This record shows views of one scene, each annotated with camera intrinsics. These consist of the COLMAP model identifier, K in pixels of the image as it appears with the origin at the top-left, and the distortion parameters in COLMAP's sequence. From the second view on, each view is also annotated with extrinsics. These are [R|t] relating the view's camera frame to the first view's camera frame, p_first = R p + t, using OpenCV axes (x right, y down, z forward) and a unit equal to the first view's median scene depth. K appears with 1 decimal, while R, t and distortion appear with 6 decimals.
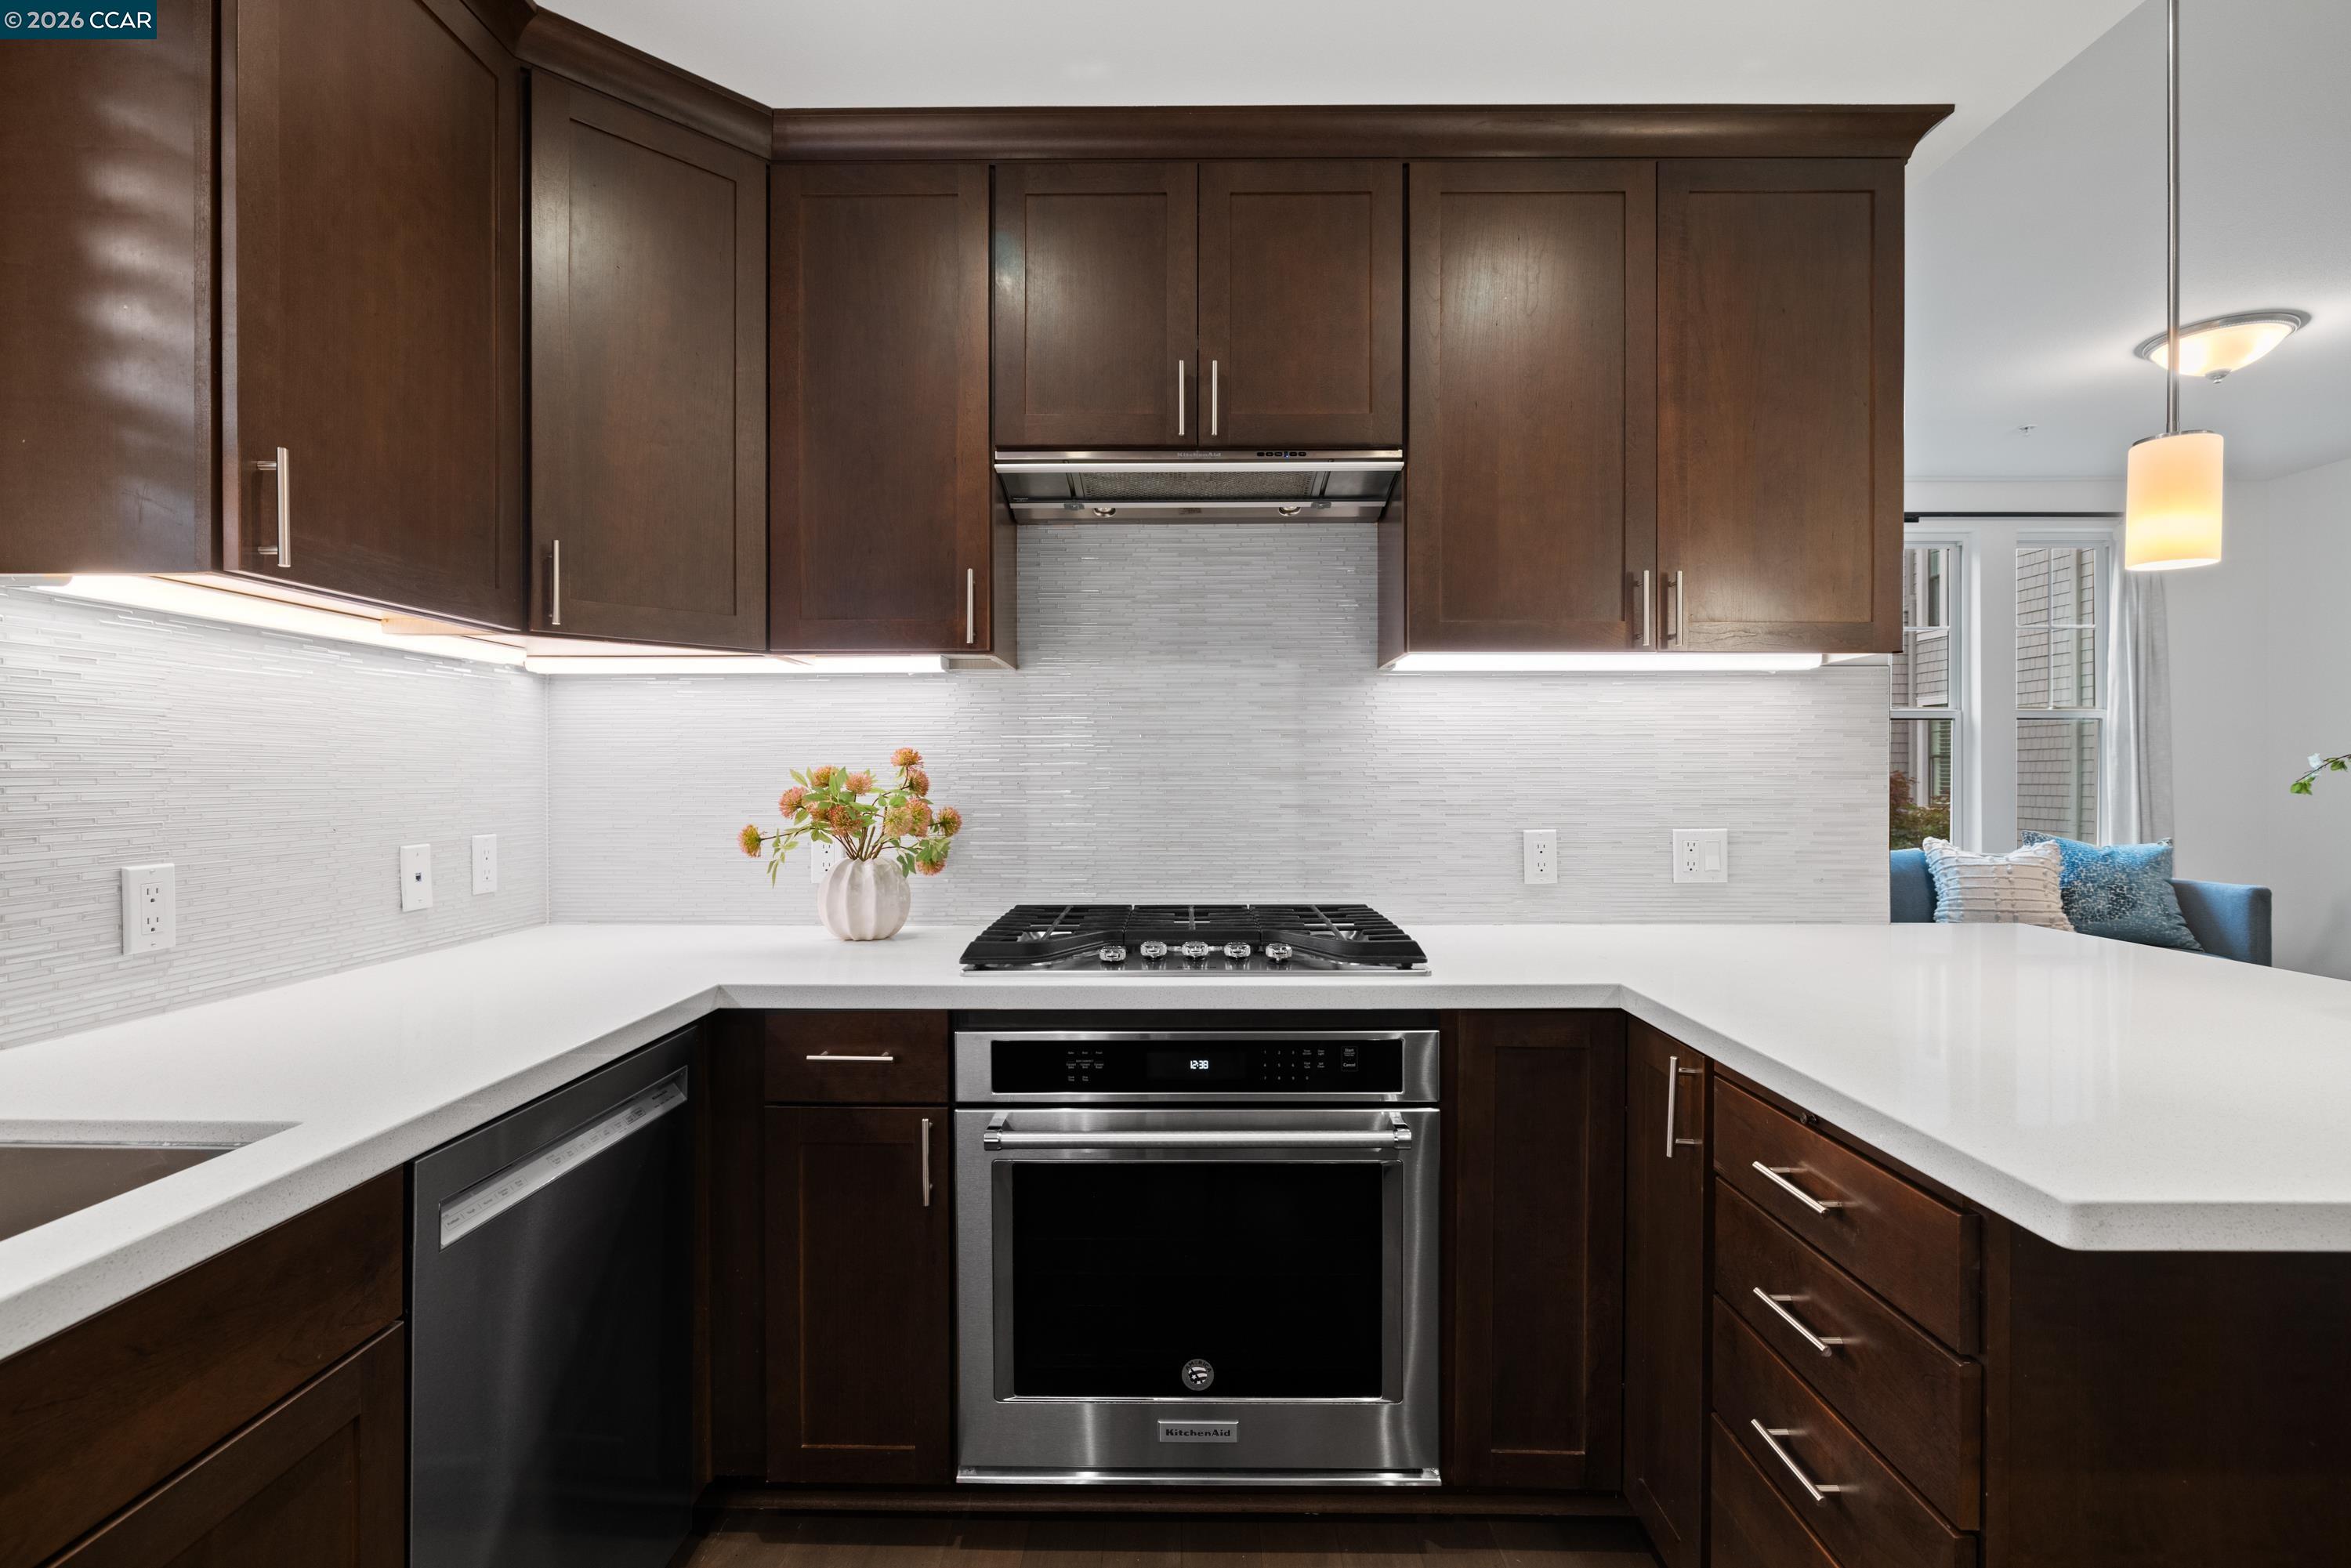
lens RADIAL K [[1083.0, 0, 1184.1], [0, 1083.0, 778.0], [0, 0, 1]] dist [-0.009422, 0.001946]
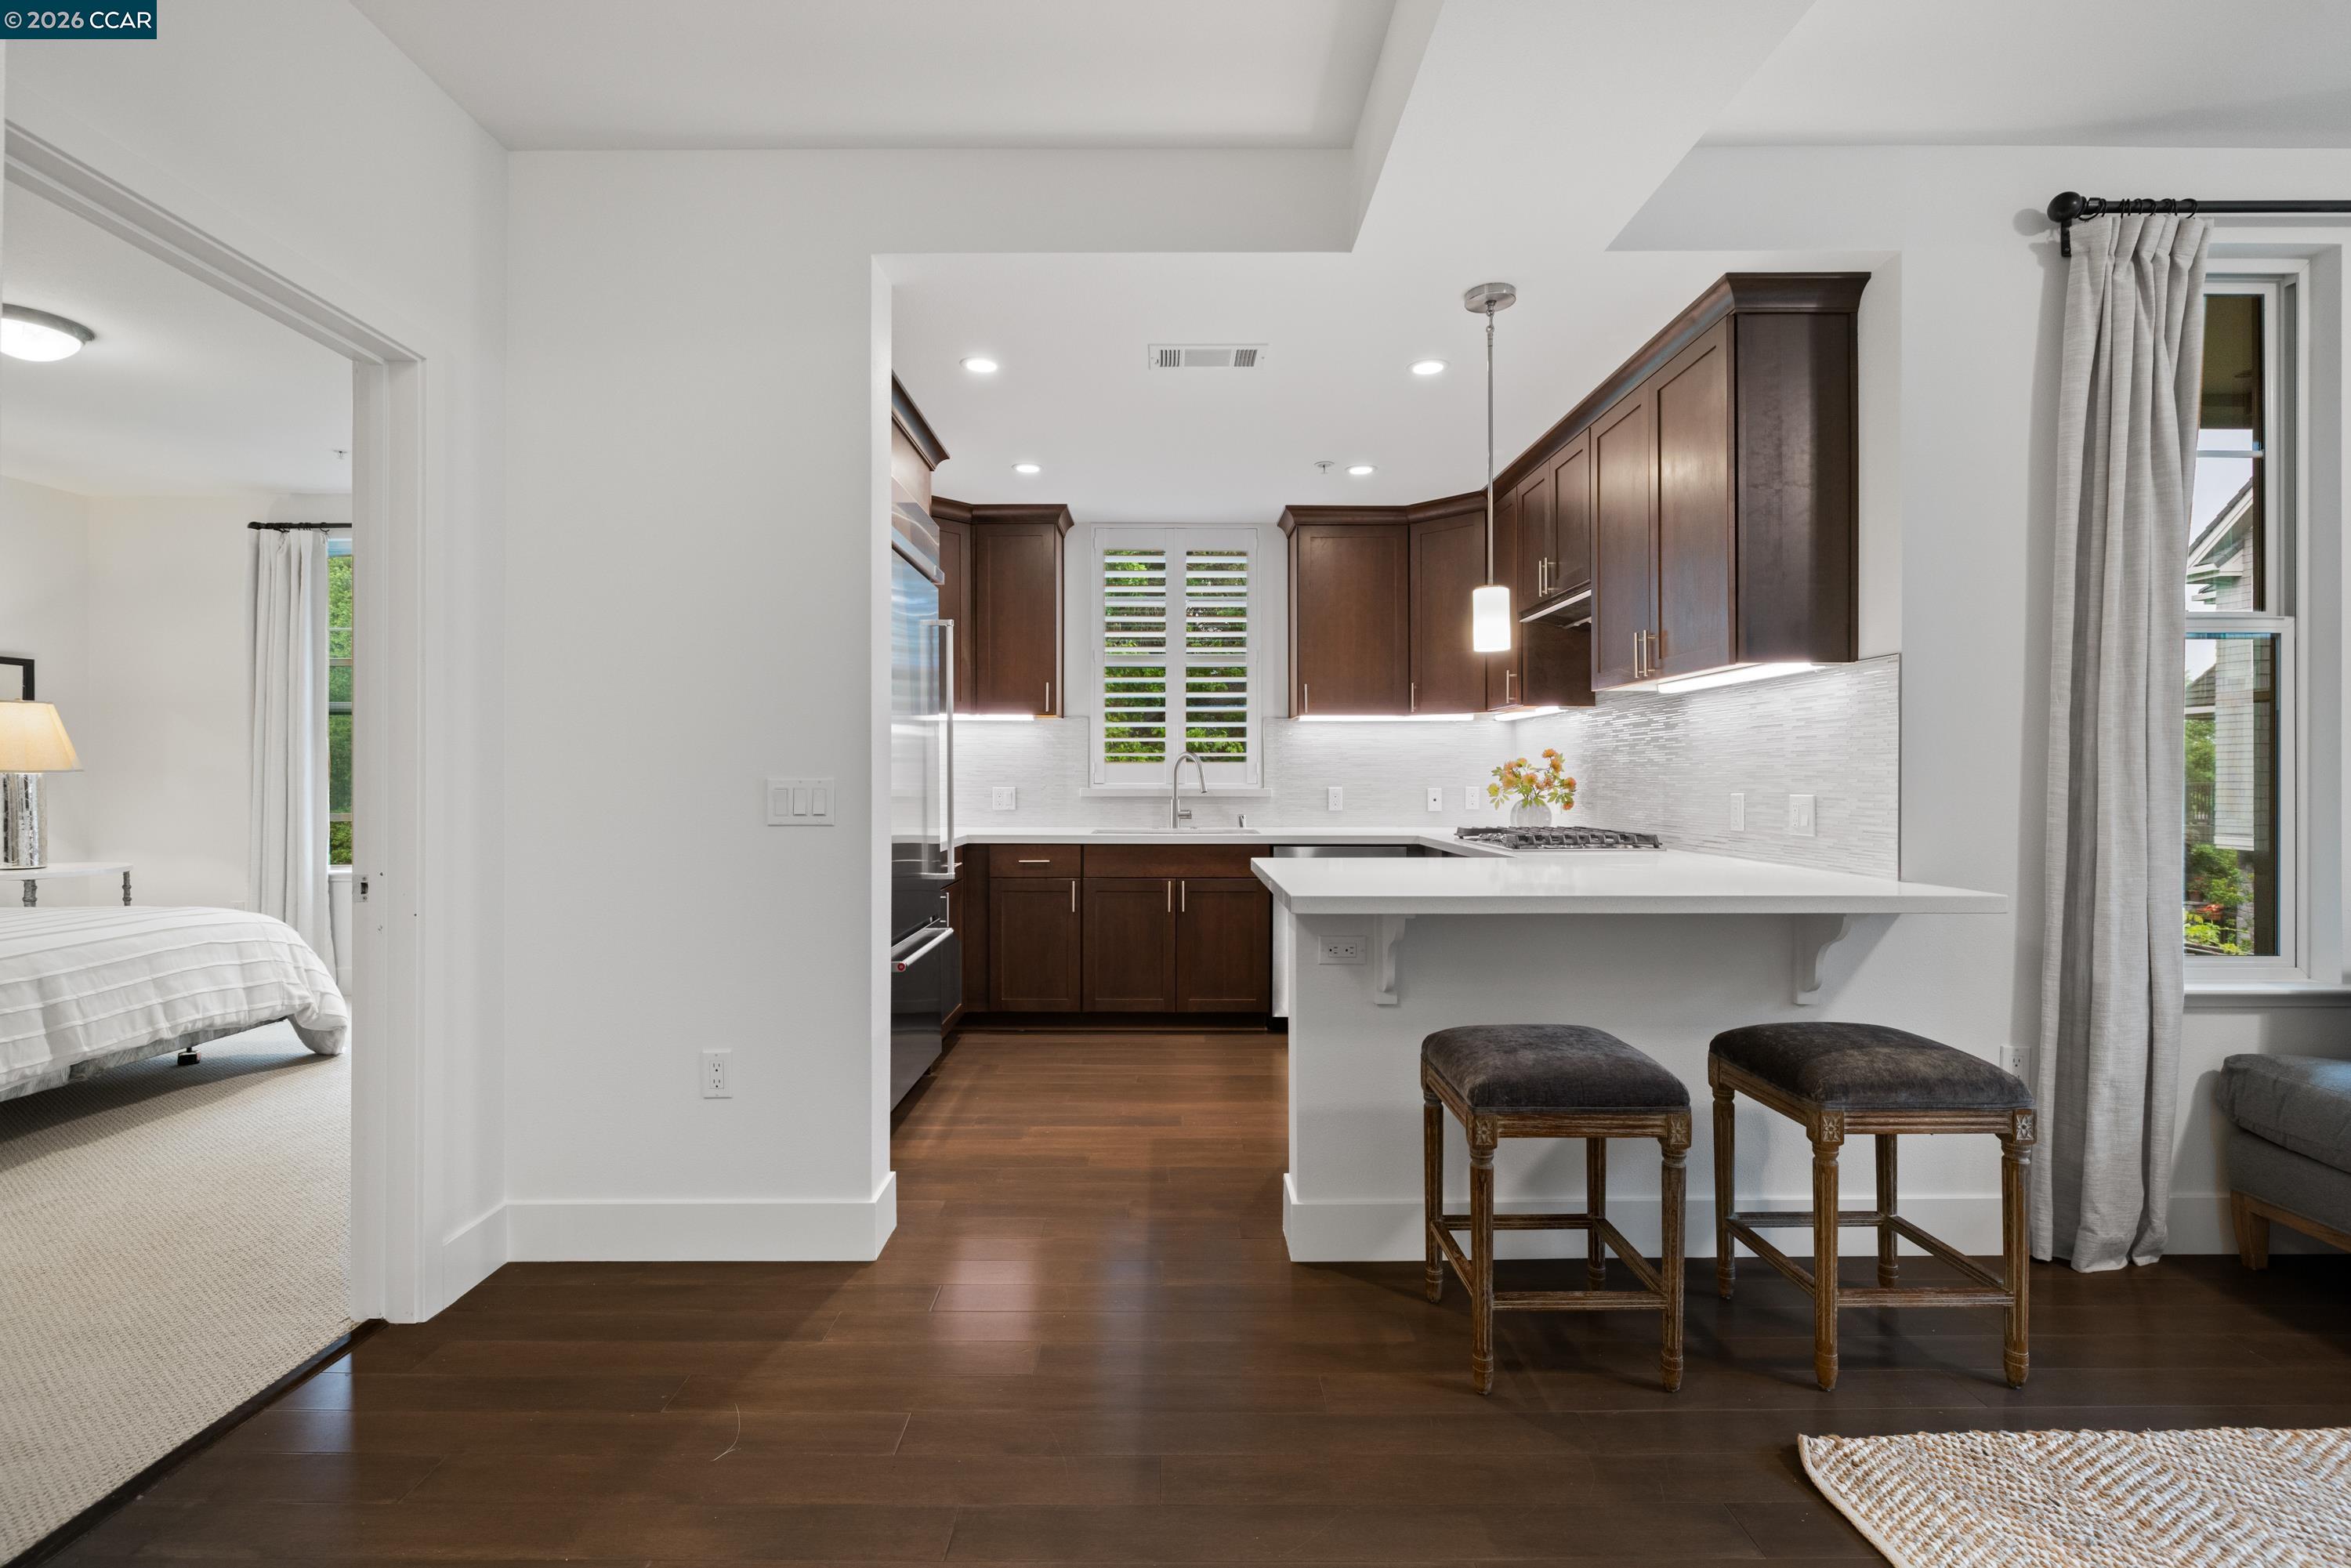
lens RADIAL K [[1083.0, 0, 1165.7], [0, 1083.0, 777.9], [0, 0, 1]] dist [-0.009422, 0.001946]
pose [[0.018703, 0.000875, -0.999825, 1.784118], [-0.002761, 0.999996, 0.000824, 0.029229], [0.999821, 0.002745, 0.018706, 0.209244]]
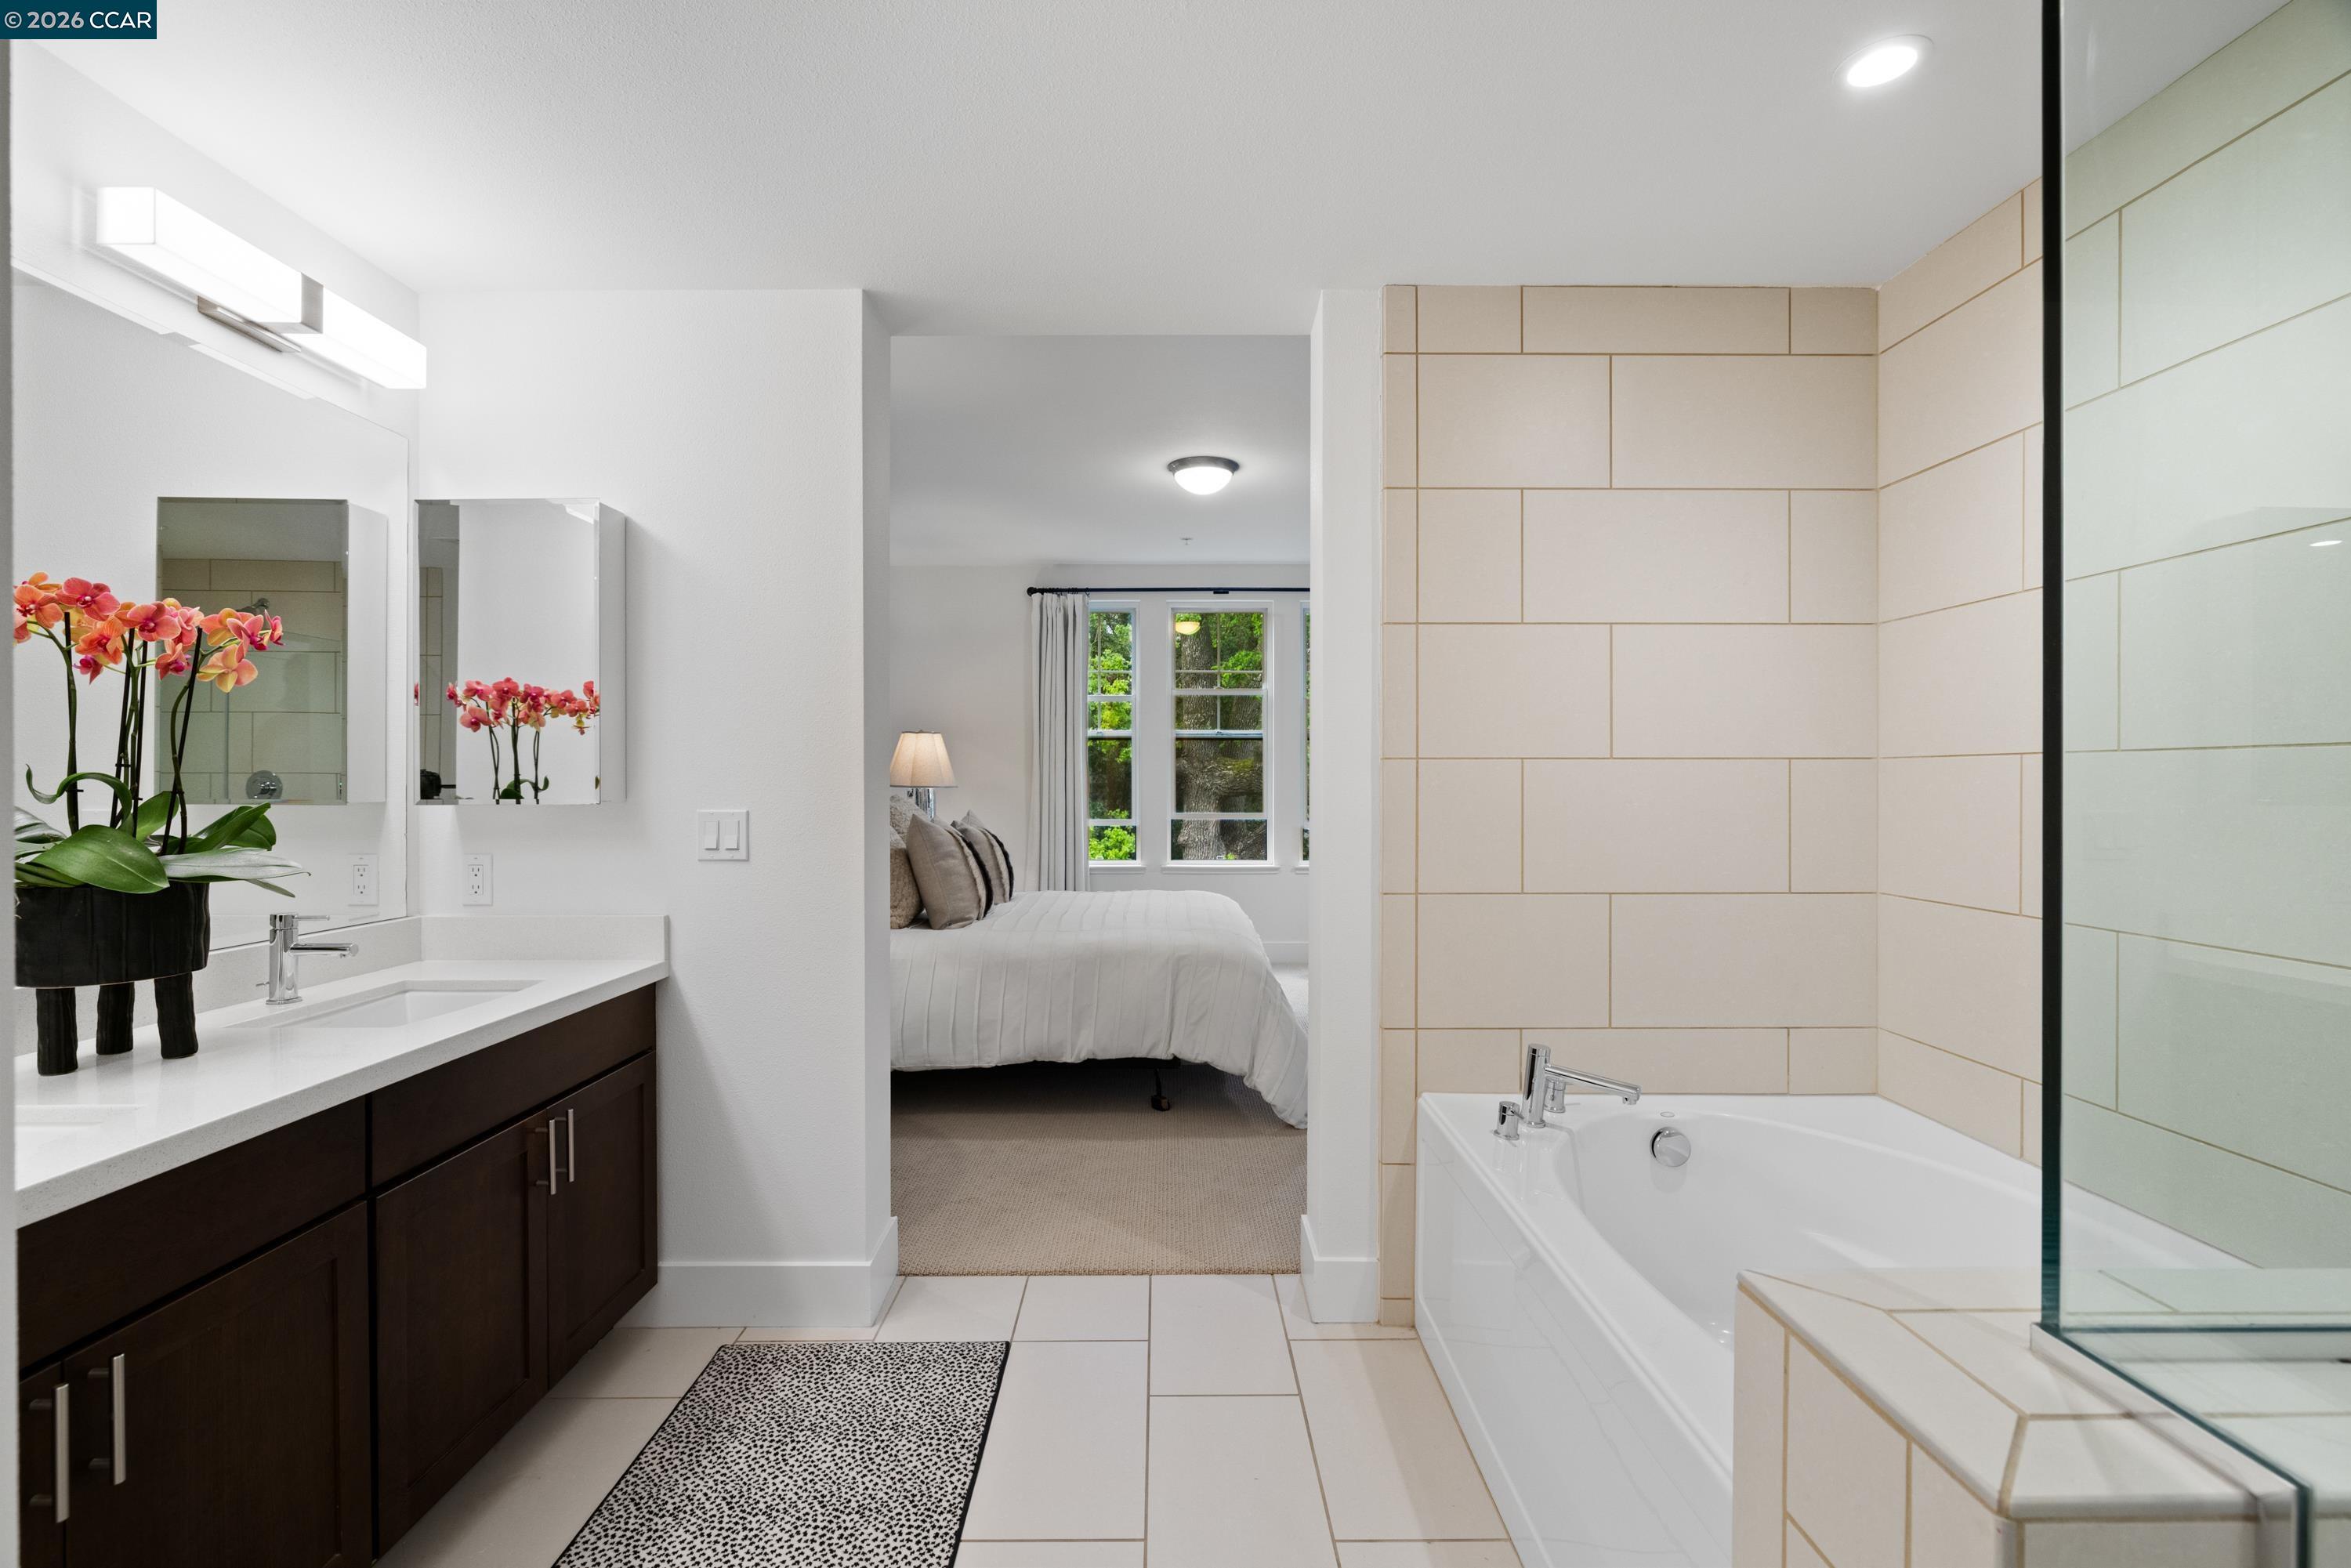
lens RADIAL K [[1038.3, 0, 1192.3], [0, 1038.3, 784.6], [0, 0, 1]] dist [-0.007221, 0.002988]
pose [[0.020029, 0.008218, -0.999766, 2.293059], [-0.004846, 0.999955, 0.008122, -0.005878], [0.999788, 0.004682, 0.020068, -1.441436]]
